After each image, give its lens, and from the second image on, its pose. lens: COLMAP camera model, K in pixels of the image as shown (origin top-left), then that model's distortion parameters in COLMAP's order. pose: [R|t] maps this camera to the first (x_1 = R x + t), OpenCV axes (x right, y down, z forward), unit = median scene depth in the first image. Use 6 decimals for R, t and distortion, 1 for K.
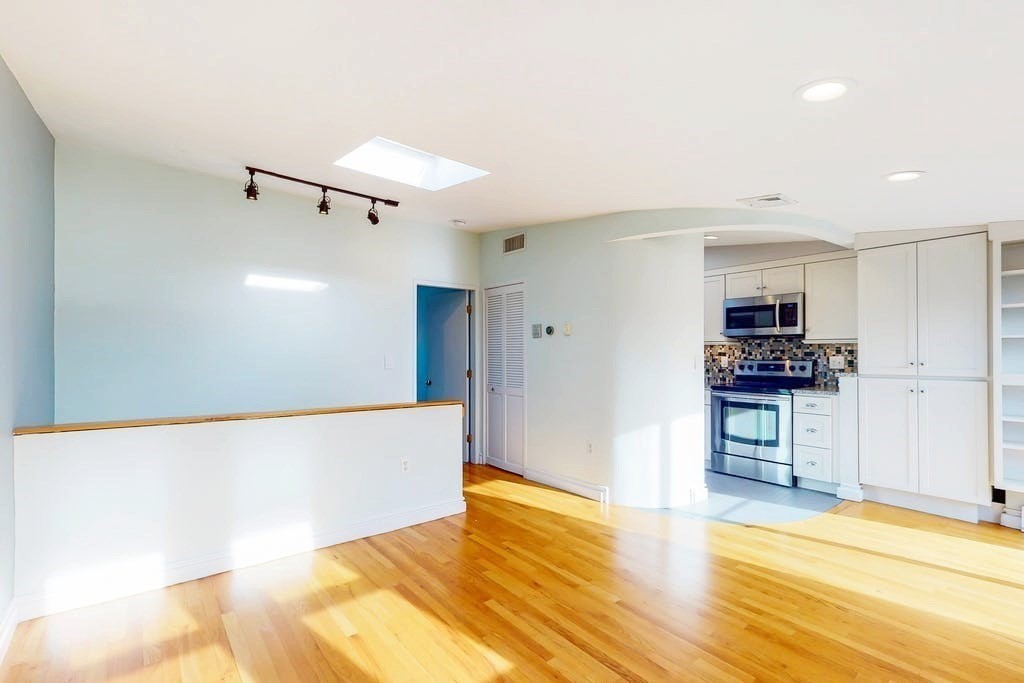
lens RADIAL K [[454.9, 0, 510.7], [0, 454.9, 353.4], [0, 0, 1]] dist [0.005335, -0.002030]
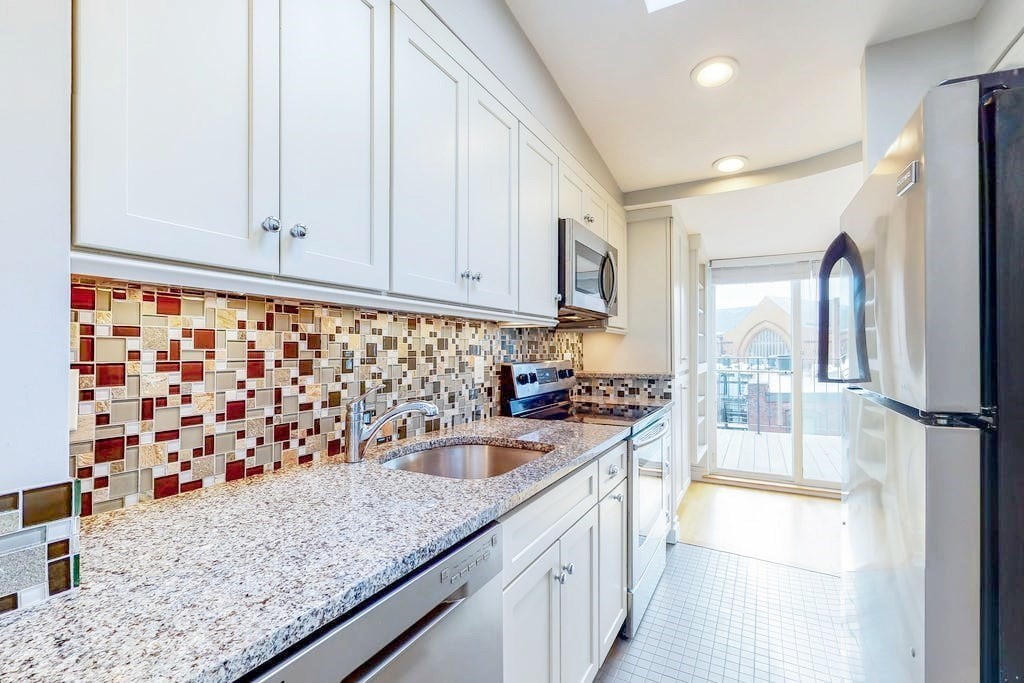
lens RADIAL K [[454.9, 0, 516.5], [0, 454.9, 347.4], [0, 0, 1]] dist [0.005335, -0.002030]
pose [[-0.387465, 0.008162, 0.921848, 0.117970], [0.004488, 0.999966, -0.006967, 0.002545], [-0.921874, 0.001438, -0.387488, 1.356377]]
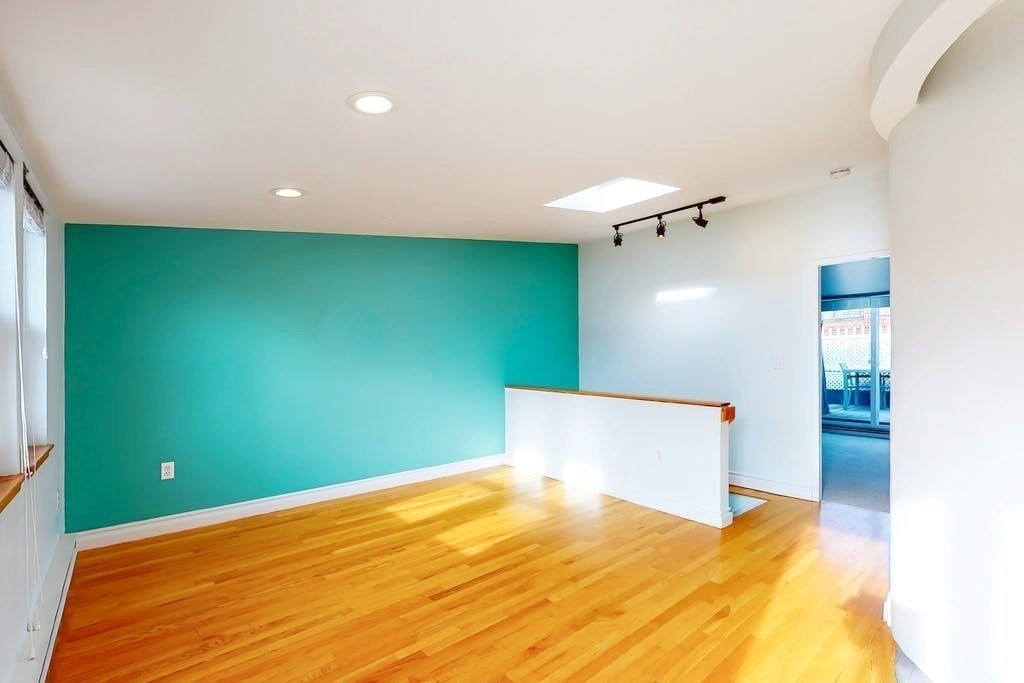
lens RADIAL K [[454.9, 0, 507.0], [0, 454.9, 350.0], [0, 0, 1]] dist [0.005335, -0.002030]
pose [[0.004842, -0.015878, -0.999862, 0.670727], [0.006165, 0.999855, -0.015848, 0.009857], [0.999969, -0.006088, 0.004939, 0.493209]]
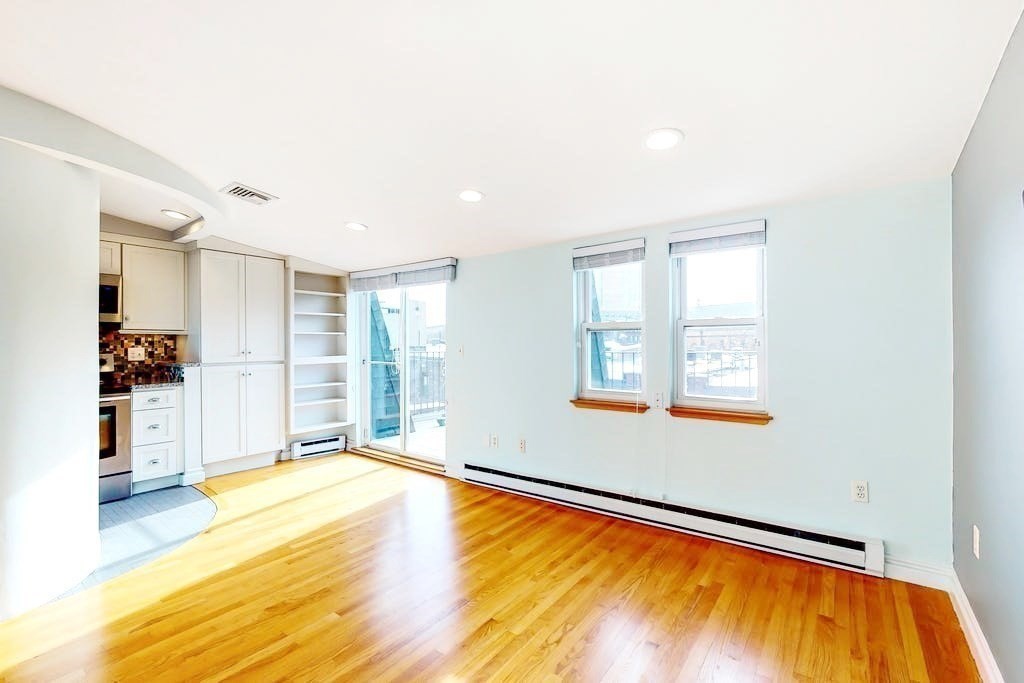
lens RADIAL K [[454.9, 0, 512.4], [0, 454.9, 348.7], [0, 0, 1]] dist [0.005335, -0.002030]
pose [[-0.241460, -0.011352, 0.970344, -0.401029], [0.002827, 0.999919, 0.012402, -0.000832], [-0.970407, 0.005737, -0.241408, 0.478116]]
